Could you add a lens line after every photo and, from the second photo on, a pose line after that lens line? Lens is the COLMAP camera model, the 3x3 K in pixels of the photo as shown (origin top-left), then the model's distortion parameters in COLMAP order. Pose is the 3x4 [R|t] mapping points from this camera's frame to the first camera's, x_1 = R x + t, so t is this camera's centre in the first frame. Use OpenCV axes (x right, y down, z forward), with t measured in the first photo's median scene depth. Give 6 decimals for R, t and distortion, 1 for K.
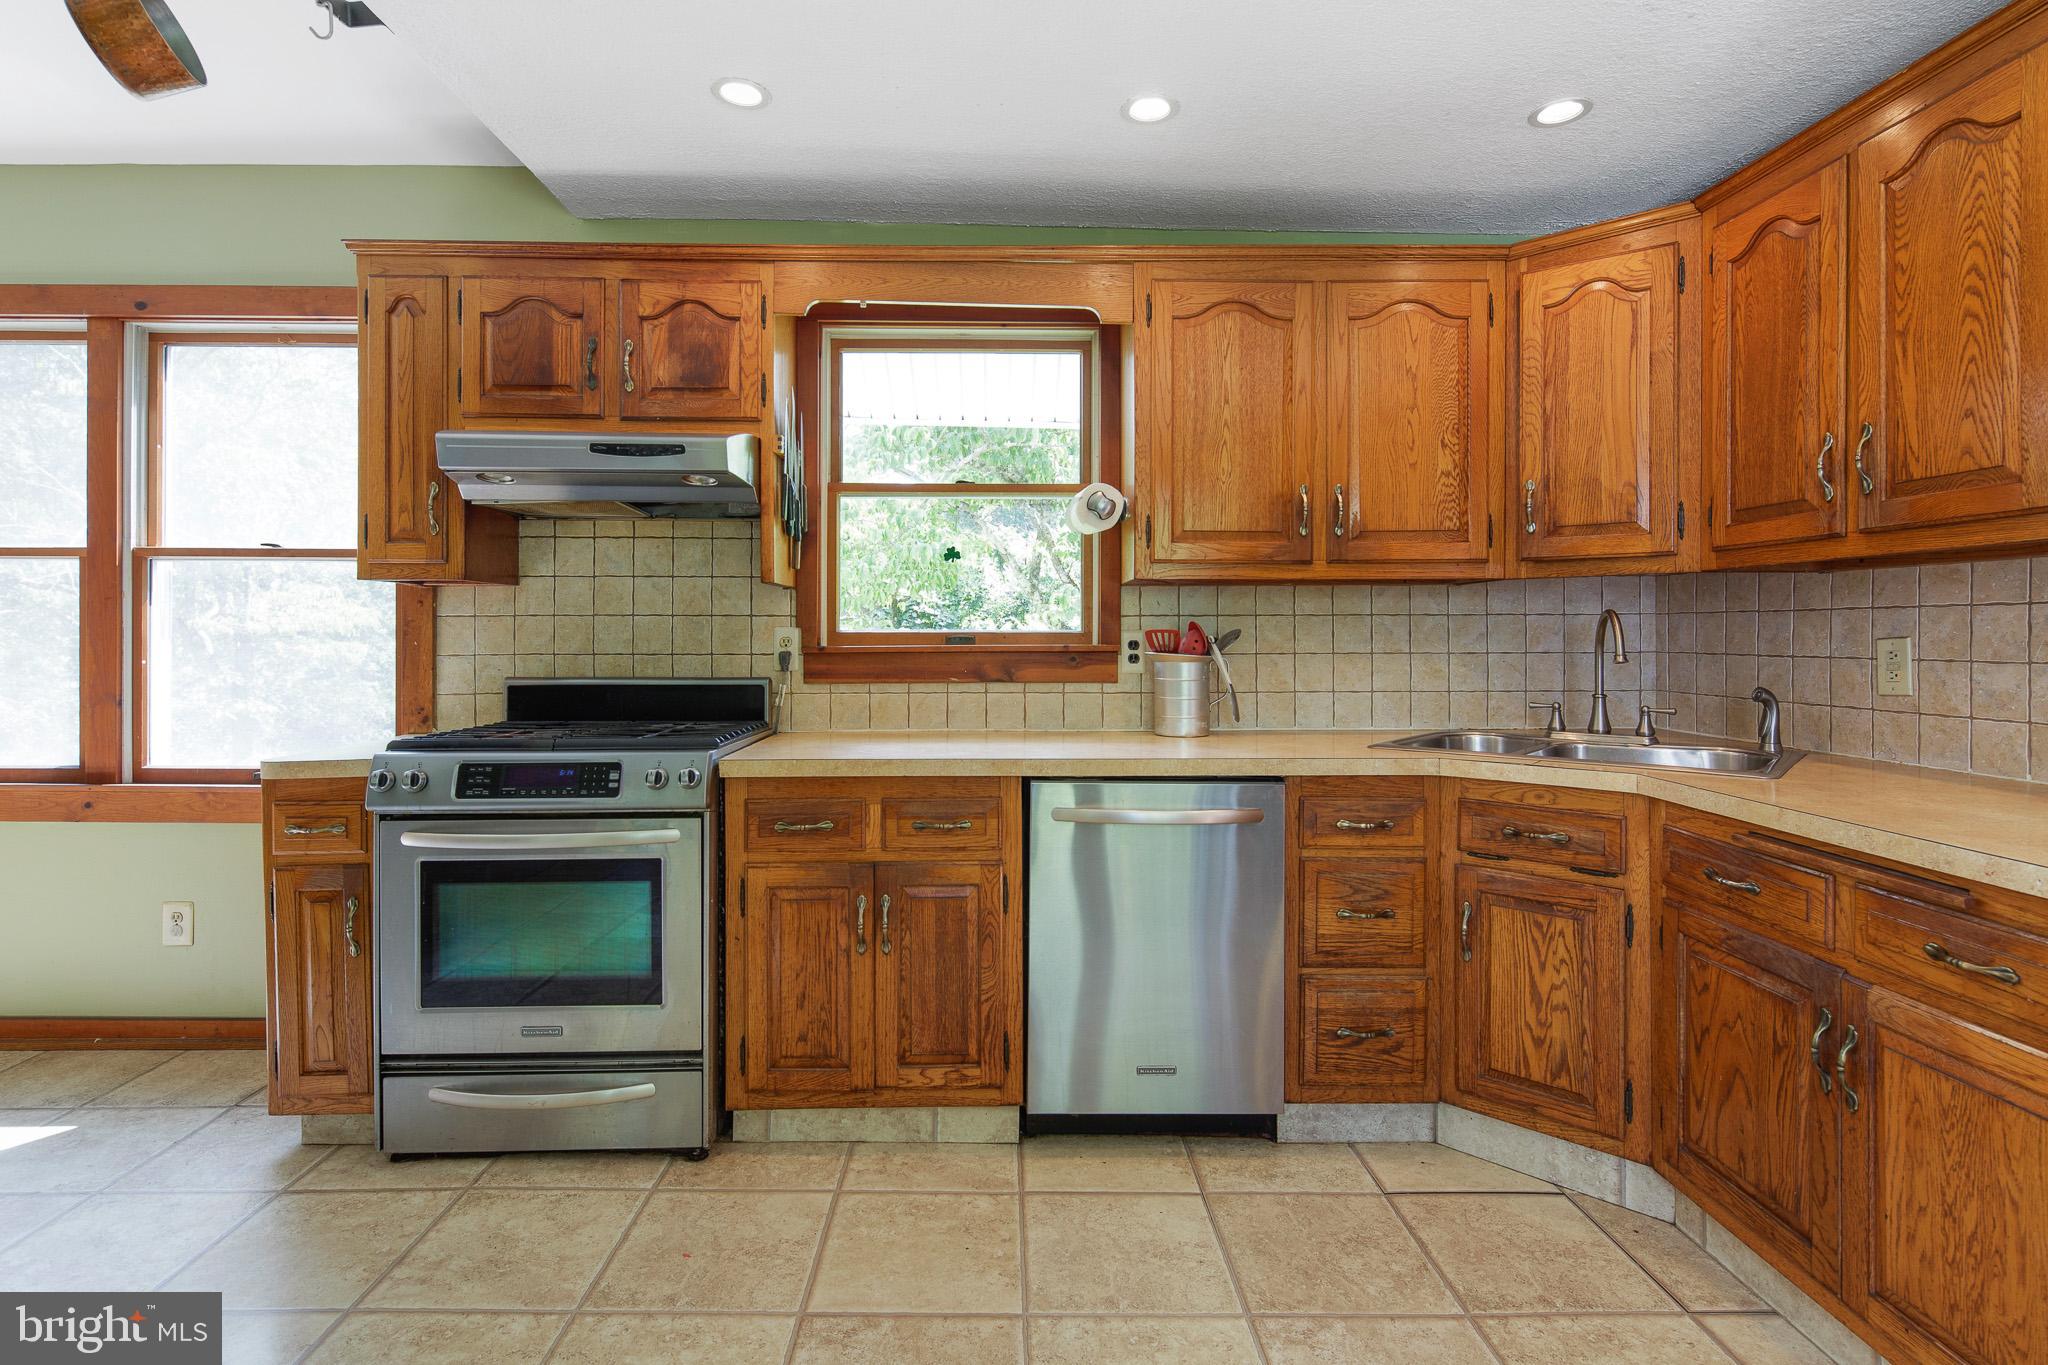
lens RADIAL K [[1024.5, 0, 1026.9], [0, 1024.5, 633.1], [0, 0, 1]] dist [0.007772, -0.006896]
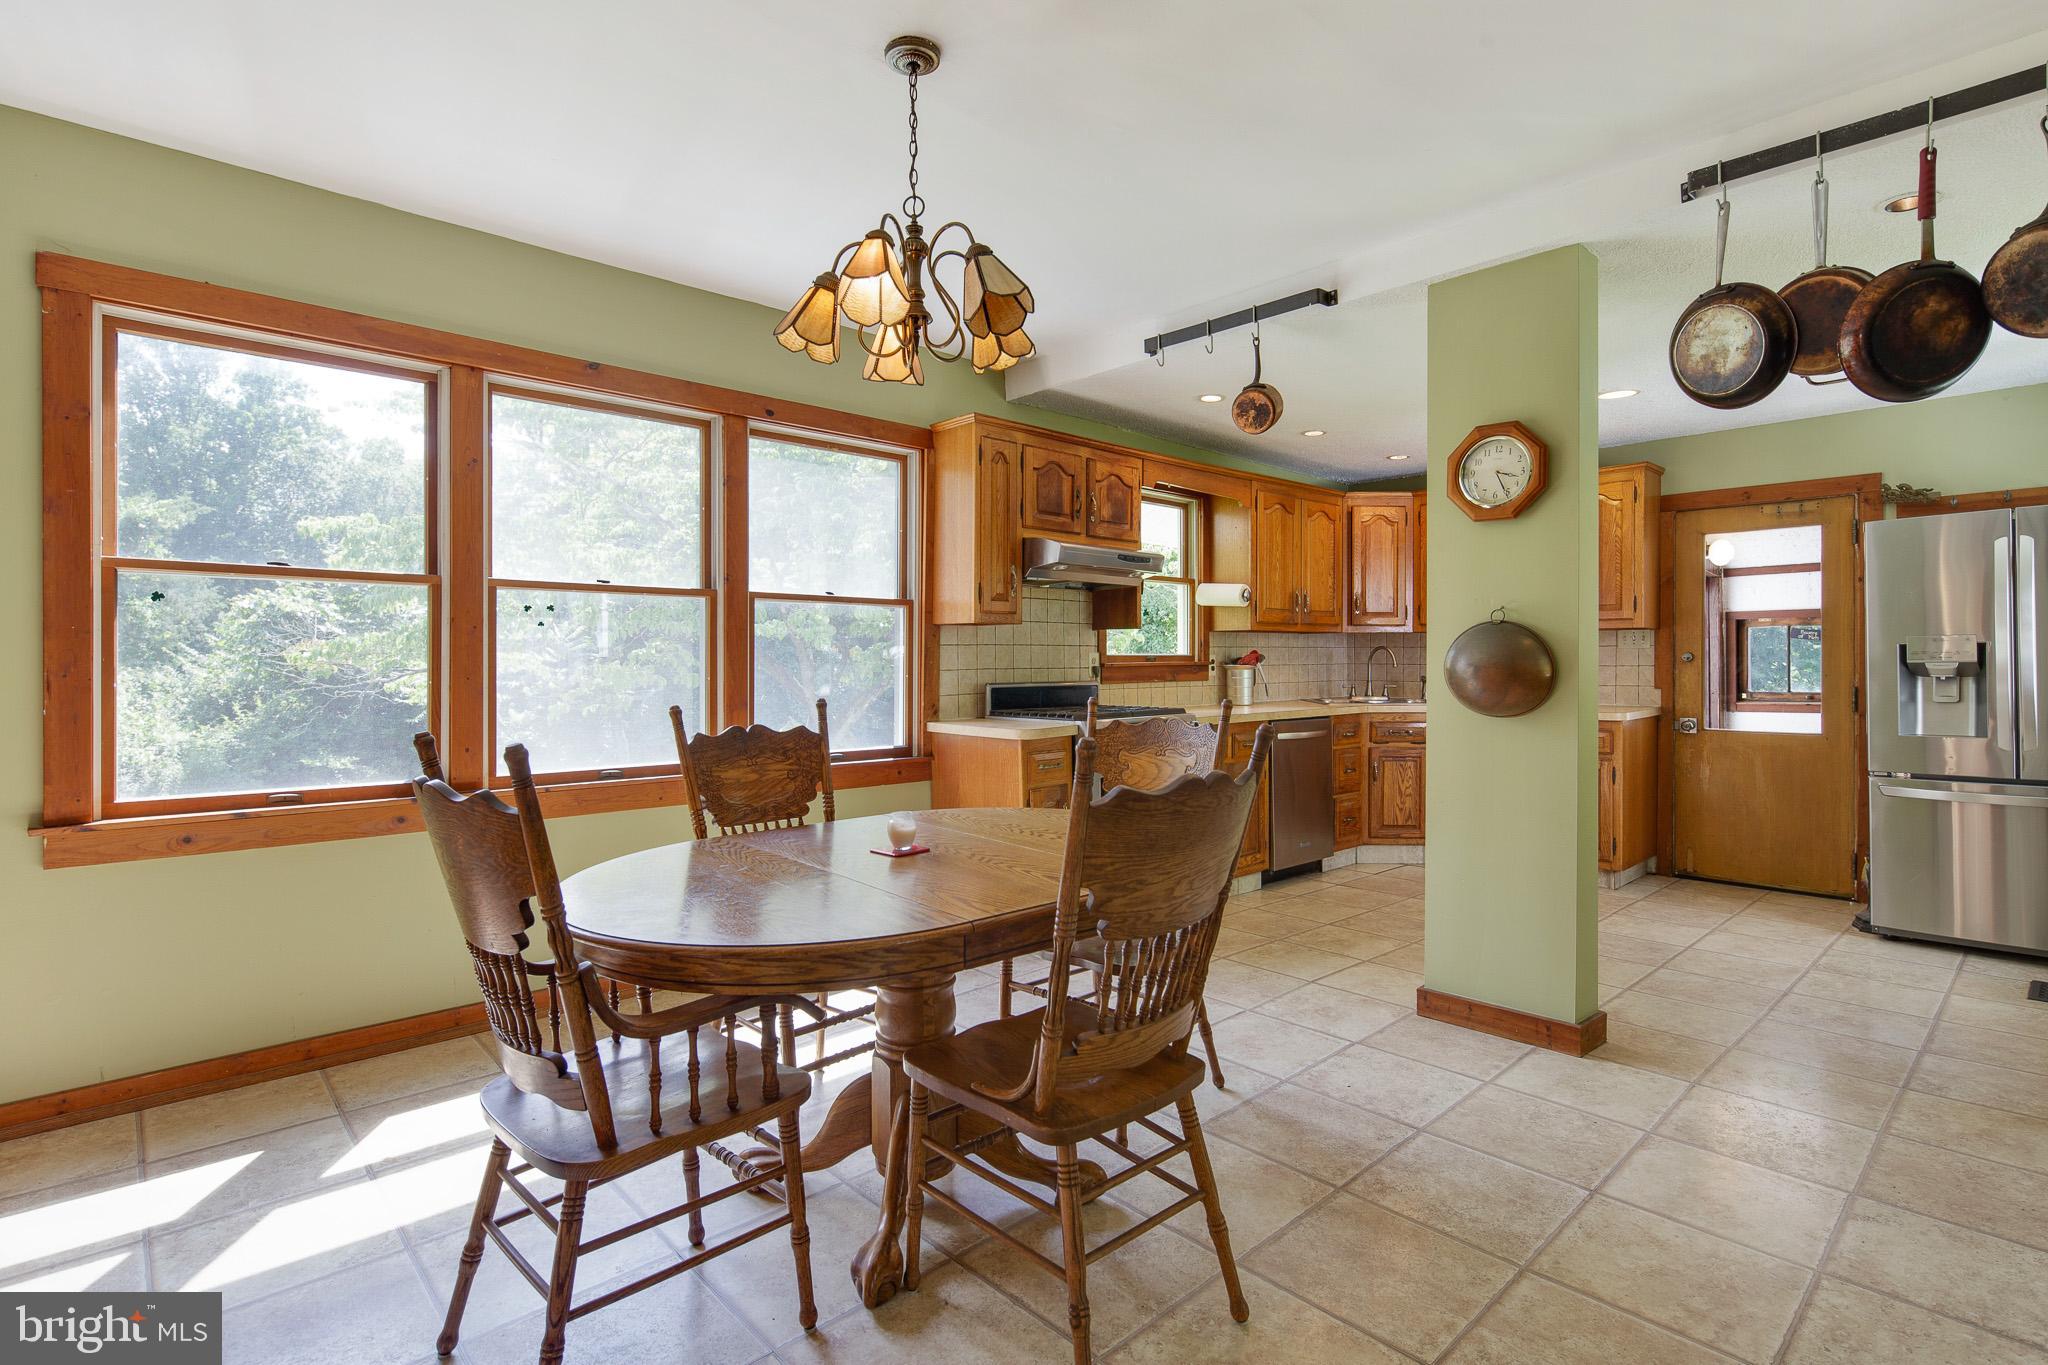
lens RADIAL K [[1007.5, 0, 1028.5], [0, 1007.5, 659.0], [0, 0, 1]] dist [0.000374, -0.007403]
pose [[0.737411, -0.002680, 0.675439, -1.862119], [-0.000011, 0.999992, 0.003980, -0.001422], [-0.675444, -0.002943, 0.737405, -0.253867]]
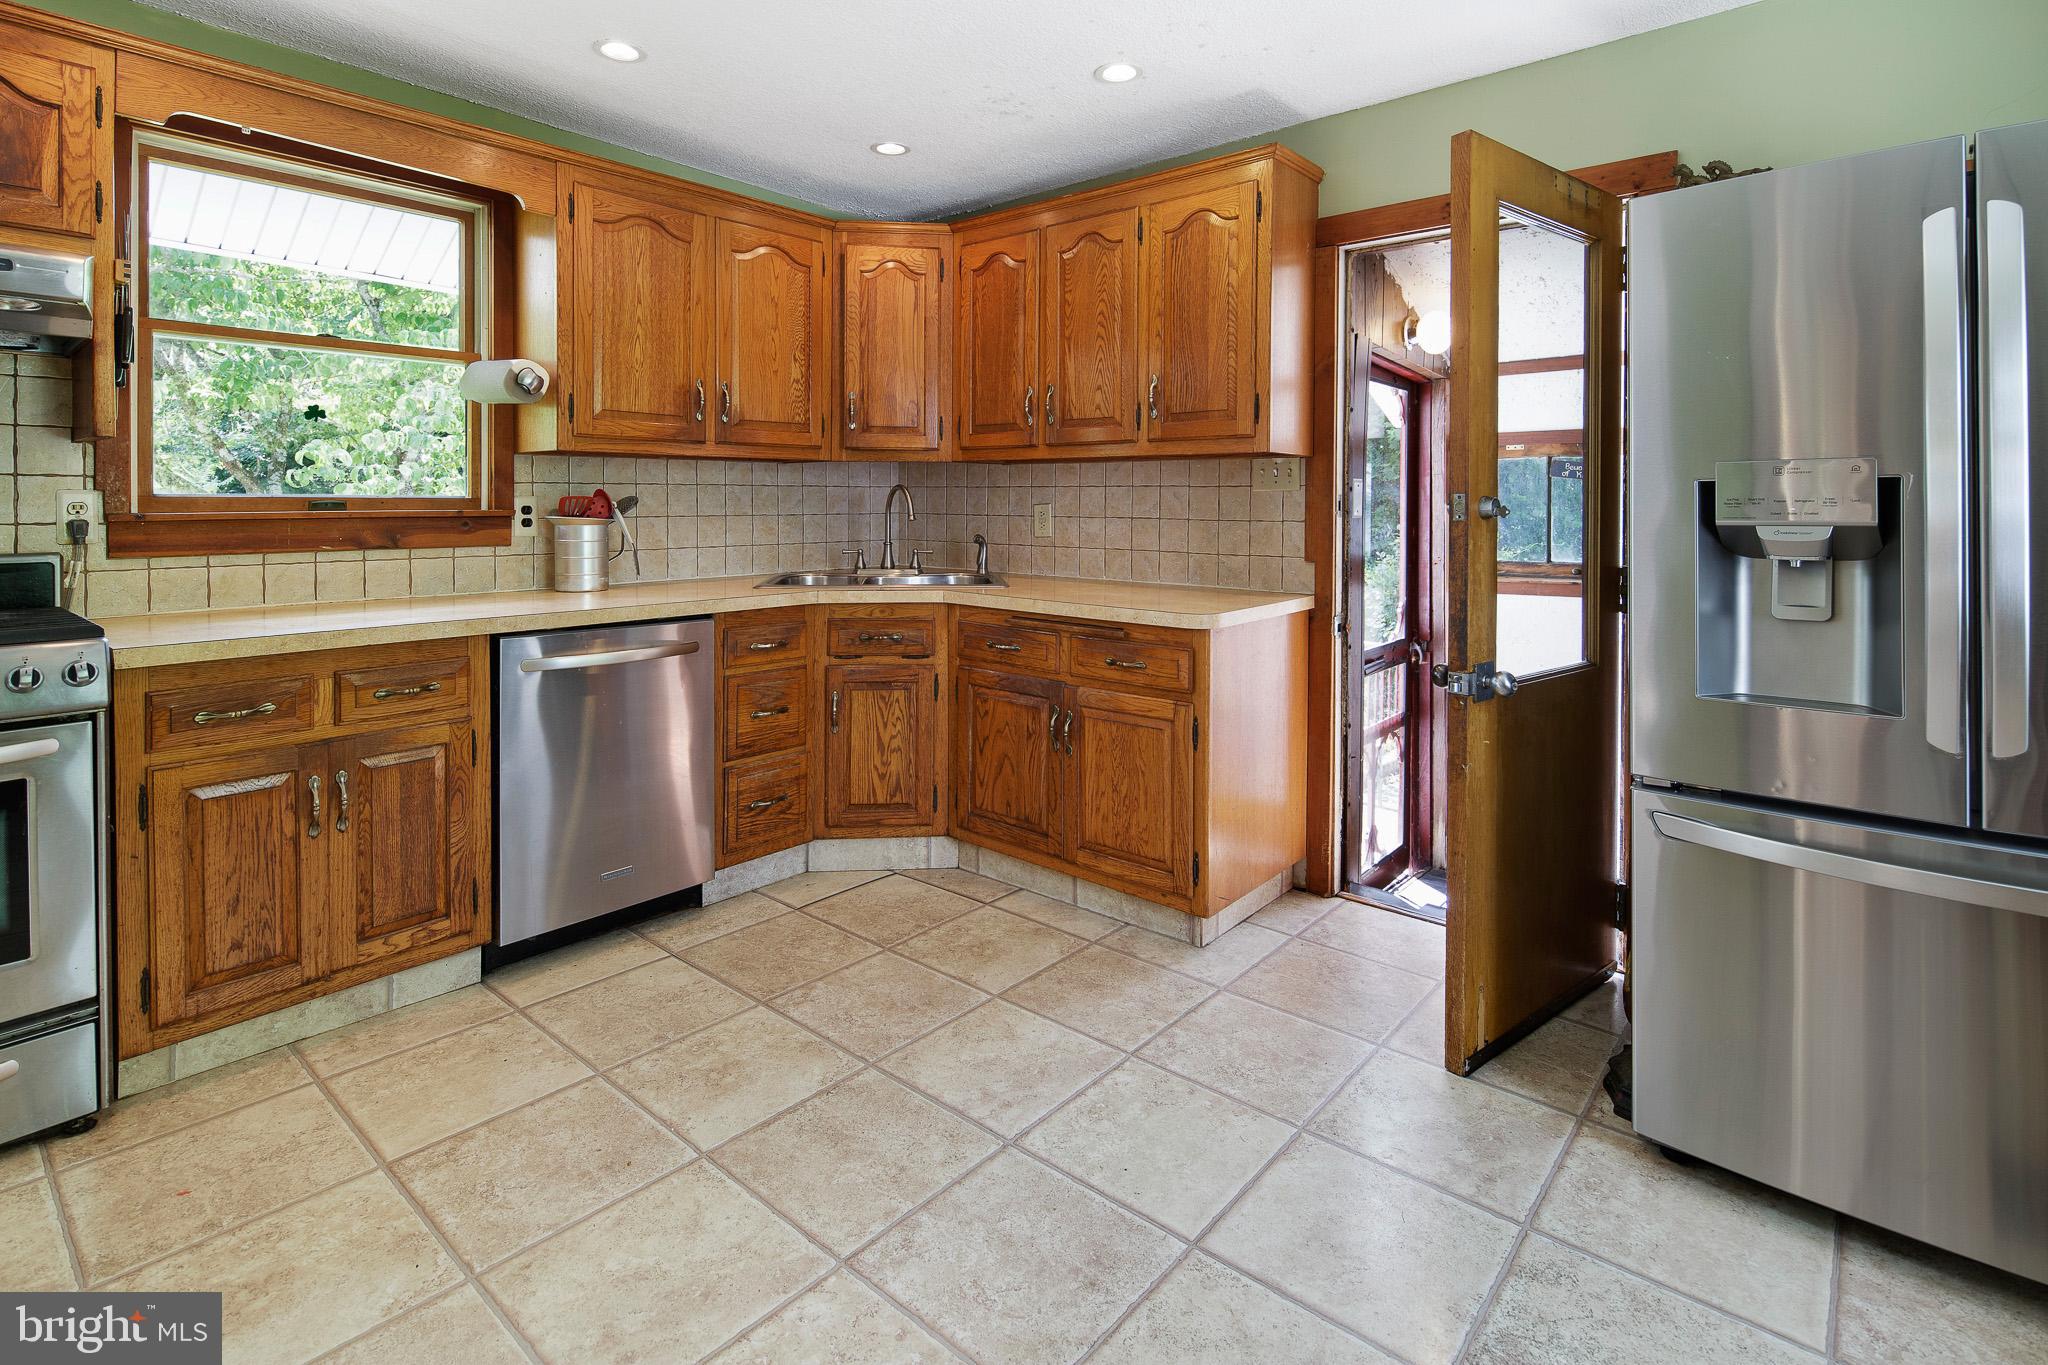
lens RADIAL K [[991.9, 0, 1034.8], [0, 991.9, 507.1], [0, 0, 1]] dist [-0.000451, -0.001494]
pose [[0.660984, -0.002597, 0.750396, -0.404130], [-0.005877, 0.999945, 0.008637, -0.004419], [-0.750377, -0.010119, 0.660932, -0.101864]]
